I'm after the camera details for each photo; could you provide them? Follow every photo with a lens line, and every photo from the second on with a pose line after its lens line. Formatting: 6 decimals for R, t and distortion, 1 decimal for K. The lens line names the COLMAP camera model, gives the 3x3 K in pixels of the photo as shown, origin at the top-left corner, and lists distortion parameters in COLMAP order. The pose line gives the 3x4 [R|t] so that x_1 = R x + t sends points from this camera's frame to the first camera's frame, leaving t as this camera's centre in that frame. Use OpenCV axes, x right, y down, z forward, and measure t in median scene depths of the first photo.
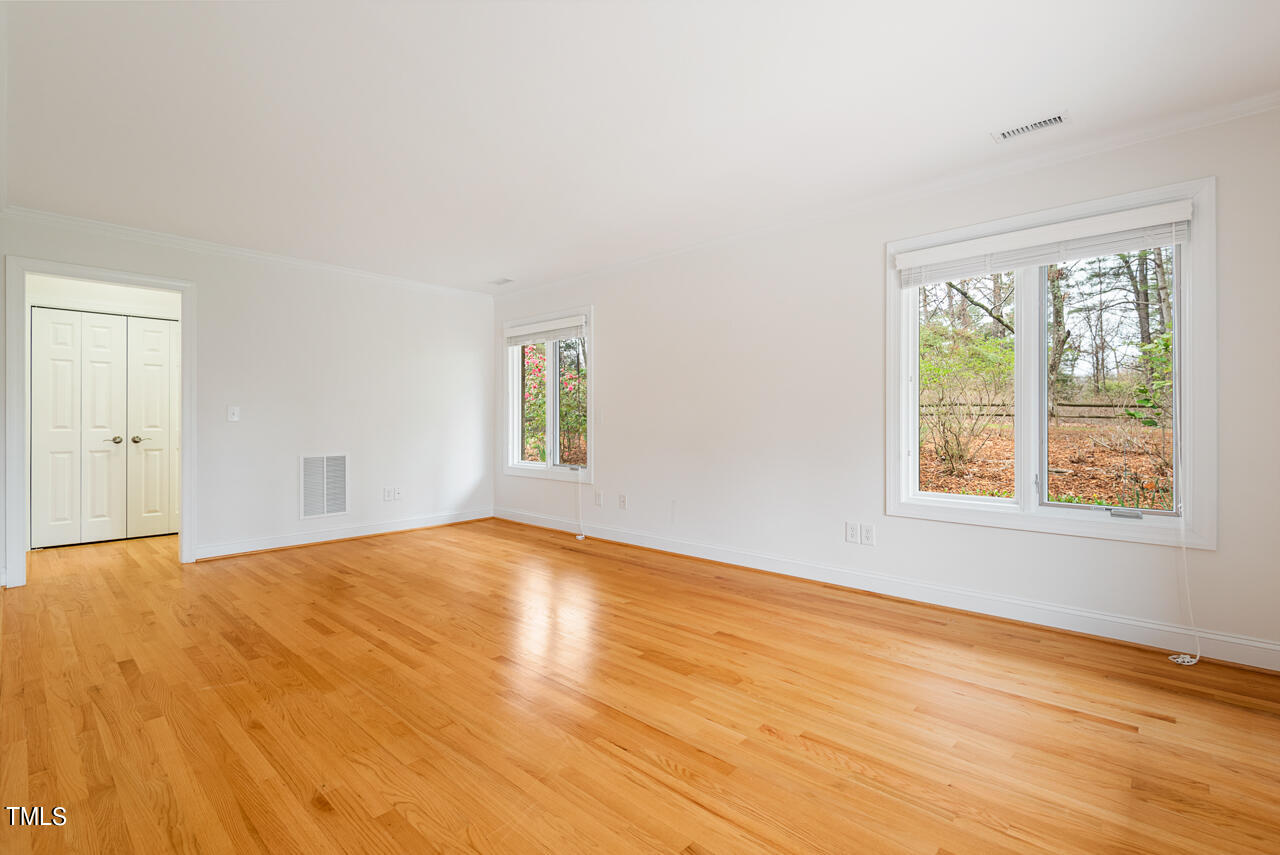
lens RADIAL K [[583.9, 0, 644.4], [0, 583.9, 427.1], [0, 0, 1]] dist [0.017520, -0.008502]
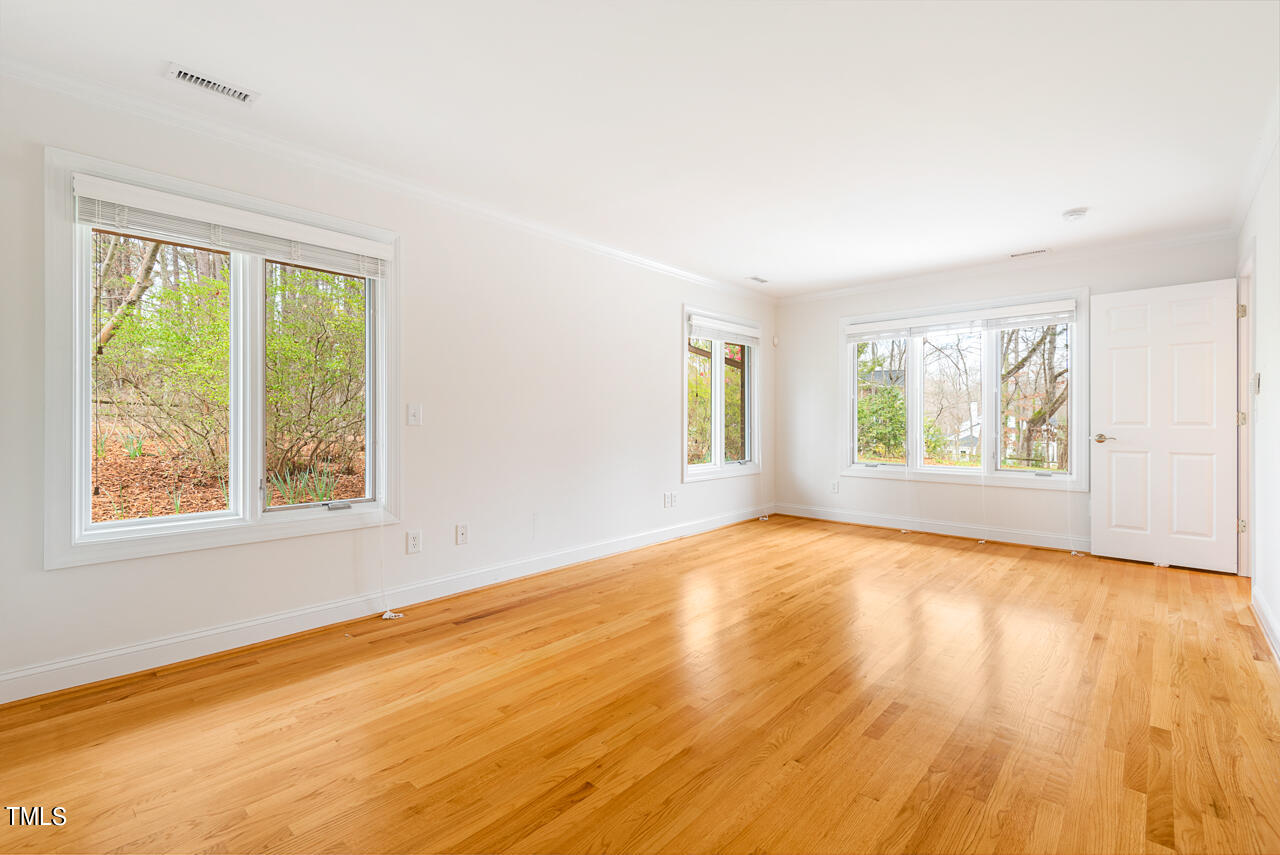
lens RADIAL K [[583.9, 0, 646.3], [0, 583.9, 423.9], [0, 0, 1]] dist [0.017520, -0.008502]
pose [[-0.034298, 0.005692, 0.999395, -0.739833], [0.022966, 0.999724, -0.004906, 0.002480], [-0.999148, 0.022783, -0.034419, 0.778589]]
